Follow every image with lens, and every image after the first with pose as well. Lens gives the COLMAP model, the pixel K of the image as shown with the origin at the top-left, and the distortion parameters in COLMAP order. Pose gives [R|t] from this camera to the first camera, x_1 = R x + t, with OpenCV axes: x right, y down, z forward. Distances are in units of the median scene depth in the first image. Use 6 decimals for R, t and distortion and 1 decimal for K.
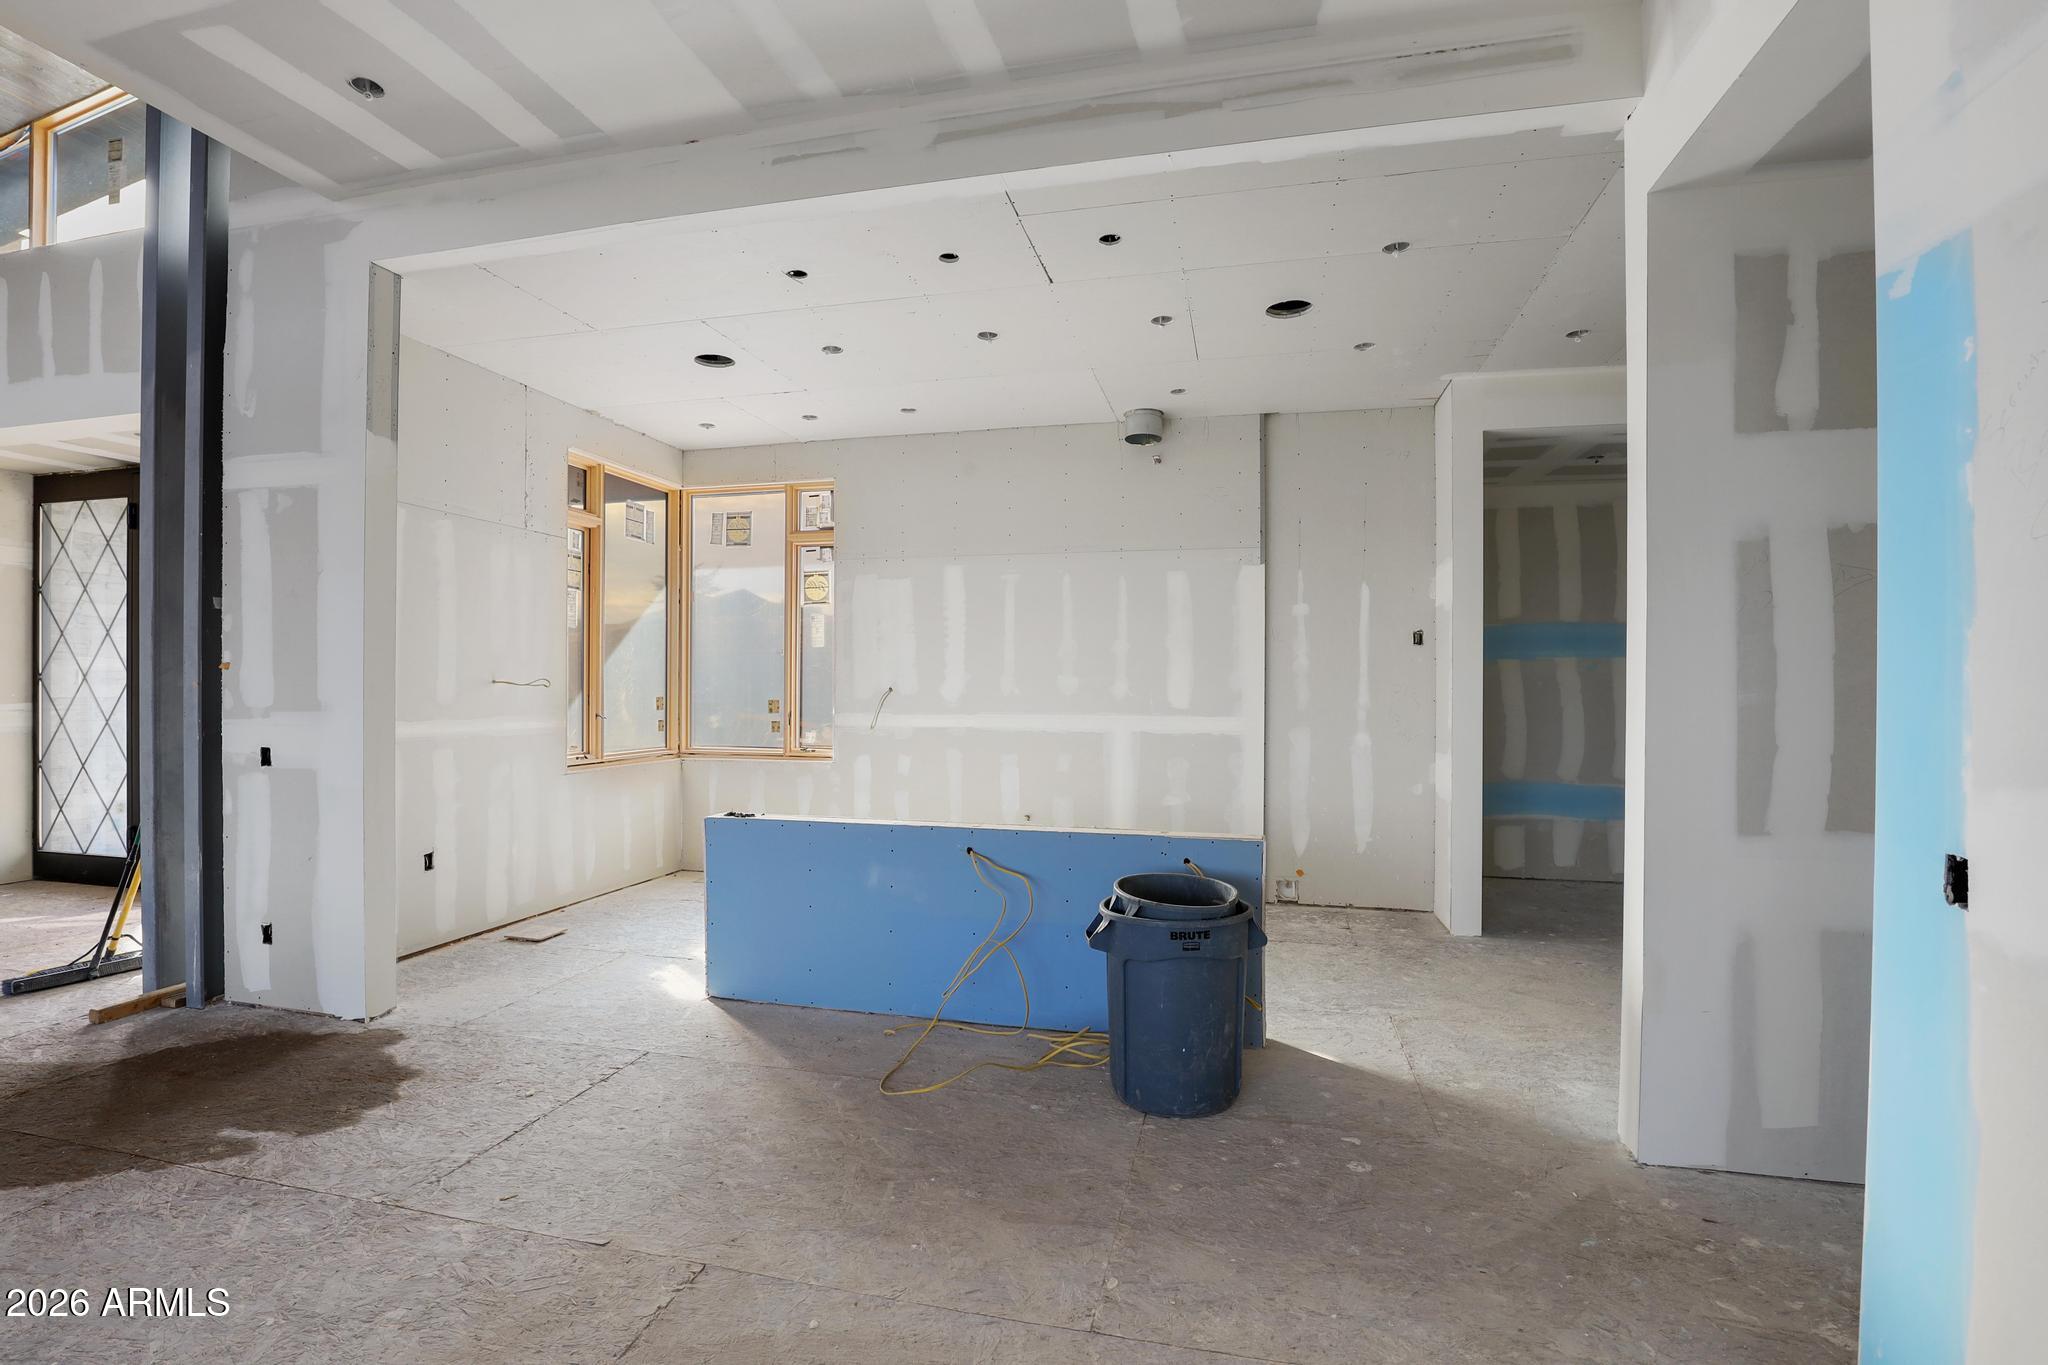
lens RADIAL K [[950.1, 0, 1017.7], [0, 950.1, 690.9], [0, 0, 1]] dist [-0.028437, 0.000506]
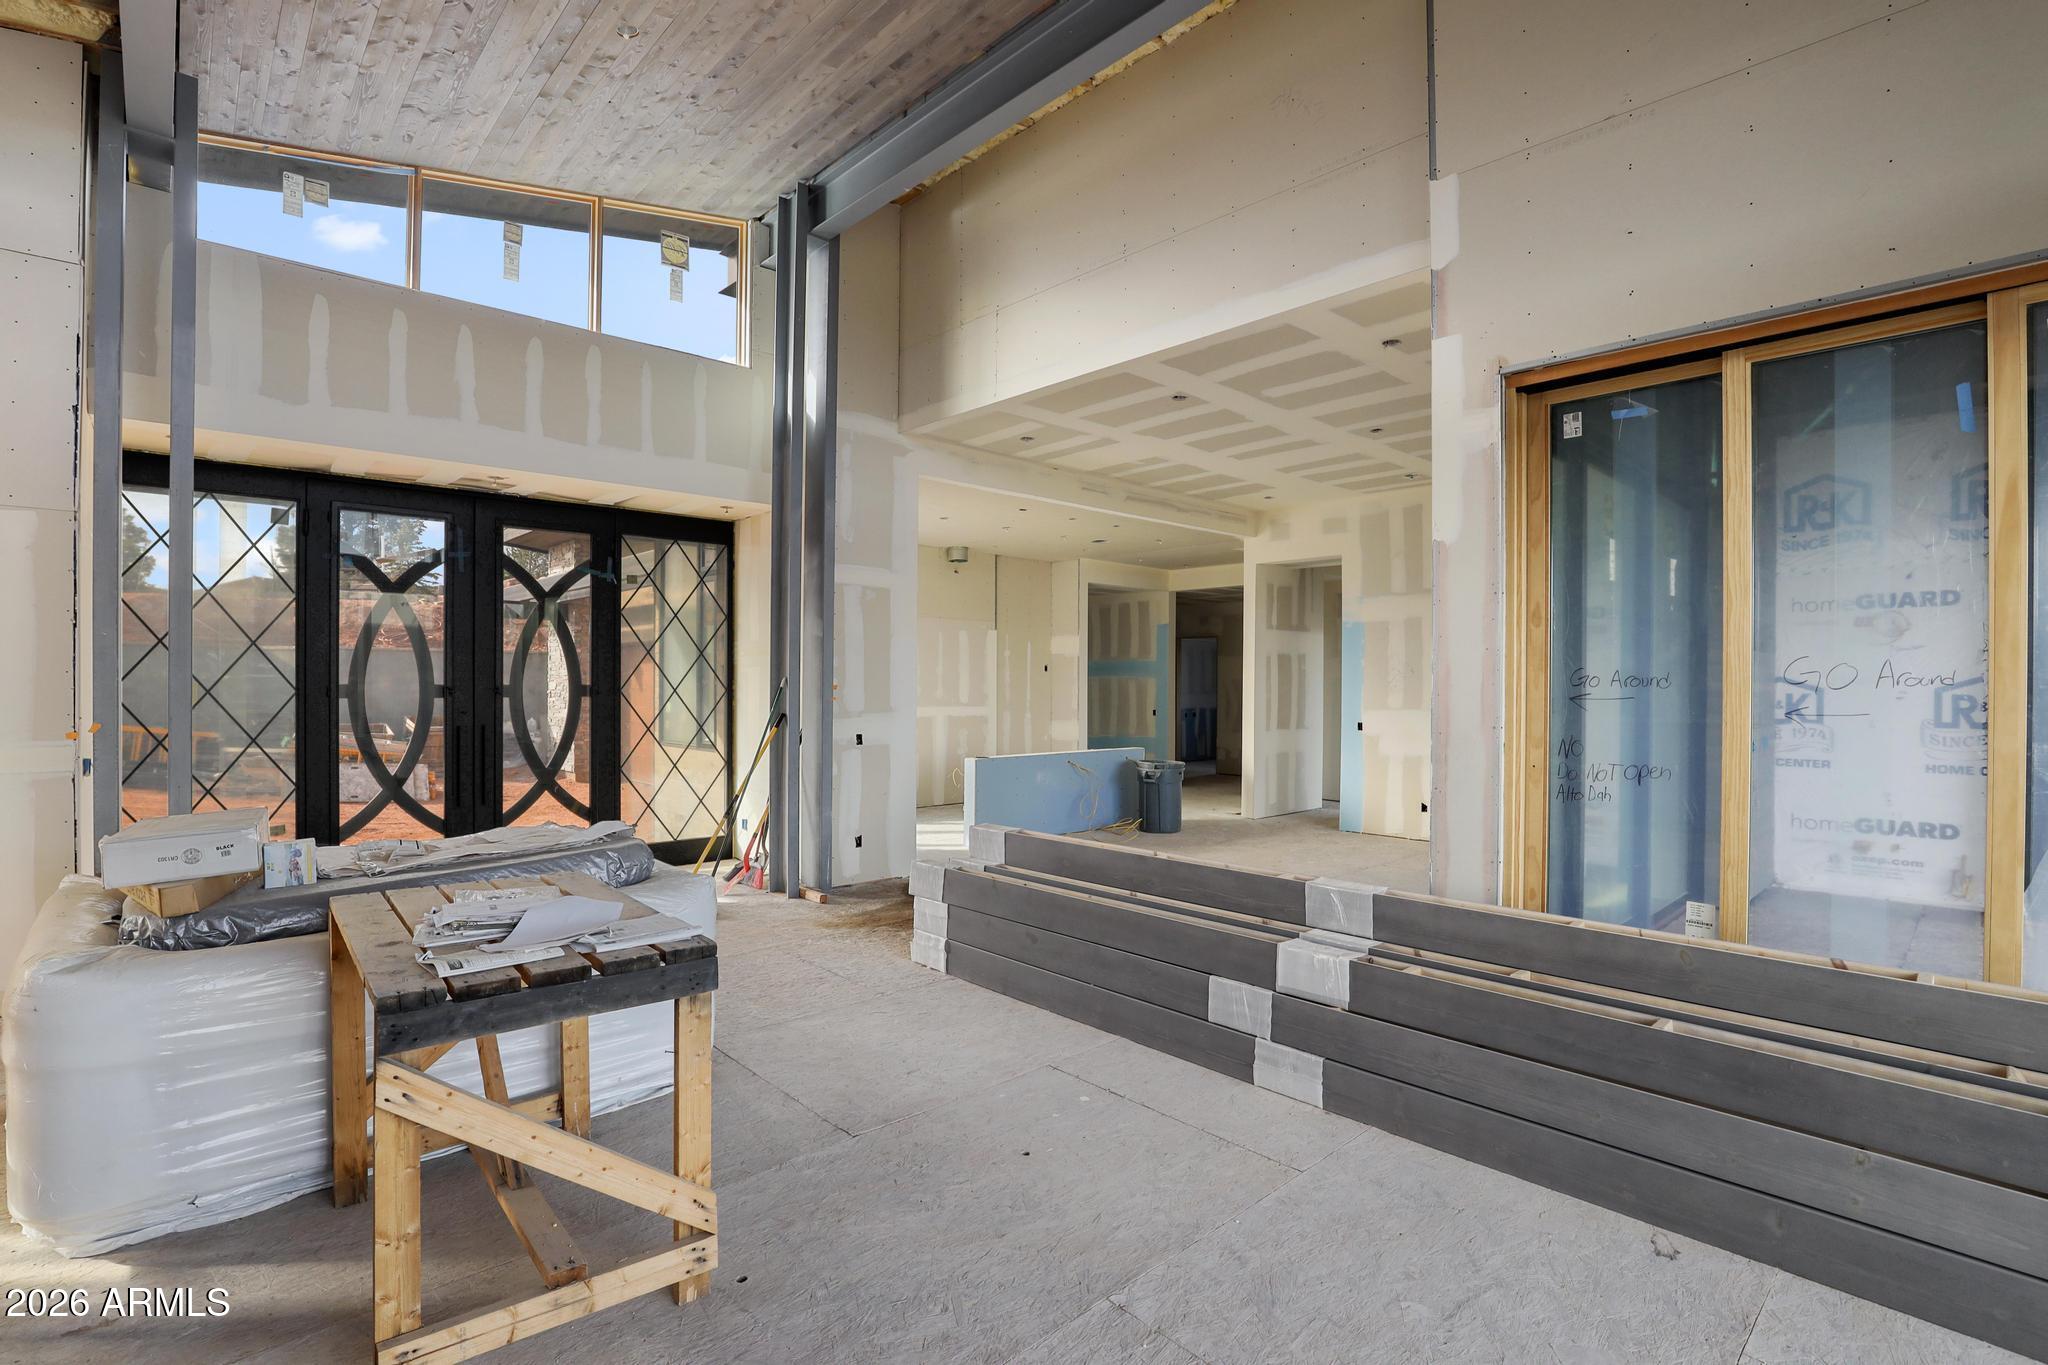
lens RADIAL K [[950.1, 0, 1017.7], [0, 950.1, 690.9], [0, 0, 1]] dist [-0.028437, 0.000506]
pose [[0.549253, -0.008695, 0.835611, -1.533232], [0.000647, 0.999950, 0.009980, -0.027284], [-0.835656, -0.004940, 0.549231, -0.159727]]
